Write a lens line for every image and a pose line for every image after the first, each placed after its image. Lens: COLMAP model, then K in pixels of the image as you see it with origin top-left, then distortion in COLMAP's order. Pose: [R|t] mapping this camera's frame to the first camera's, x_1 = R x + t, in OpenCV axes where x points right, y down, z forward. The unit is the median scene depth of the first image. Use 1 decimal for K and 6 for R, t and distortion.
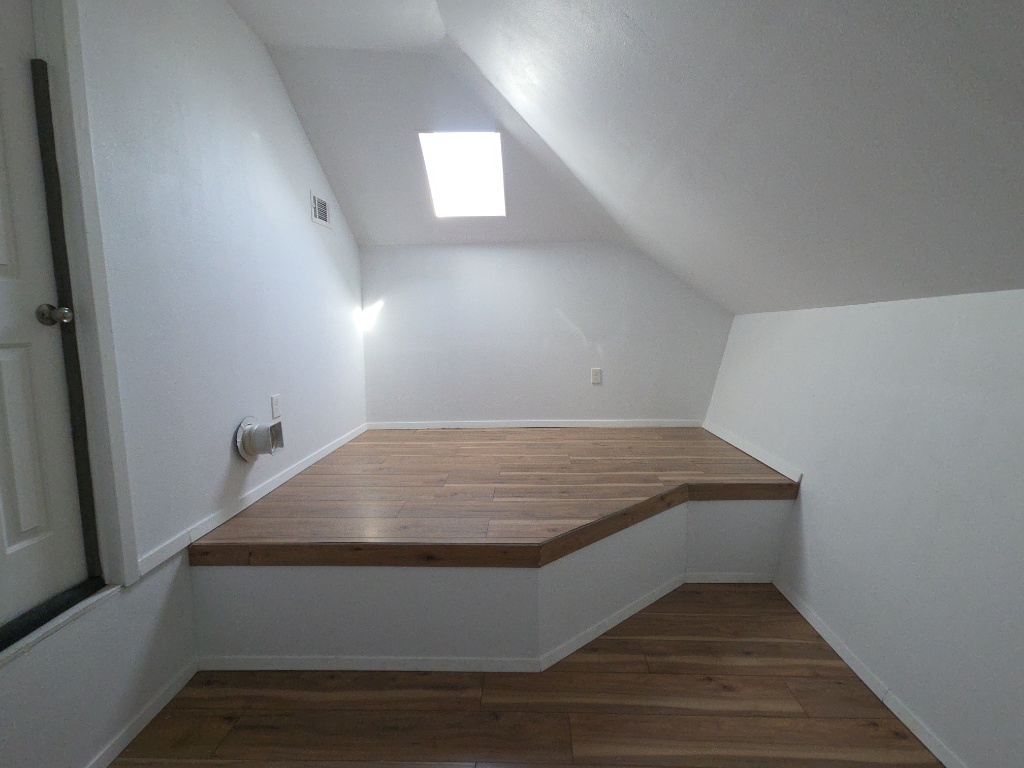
lens RADIAL K [[465.2, 0, 519.6], [0, 465.2, 376.6], [0, 0, 1]] dist [0.007808, -0.005010]
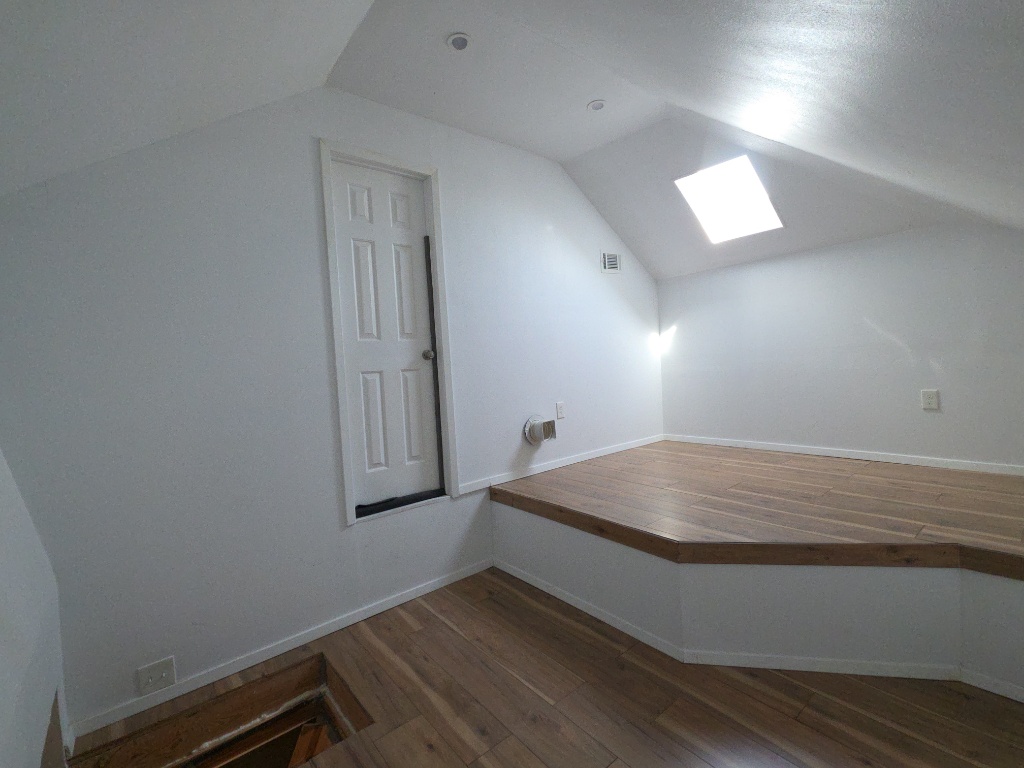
lens RADIAL K [[465.2, 0, 519.3], [0, 465.2, 376.0], [0, 0, 1]] dist [0.007808, -0.005010]
pose [[0.654931, -0.002850, -0.755683, 0.578739], [-0.031367, 0.999029, -0.030953, 0.009039], [0.755037, 0.043976, 0.654206, -0.031102]]
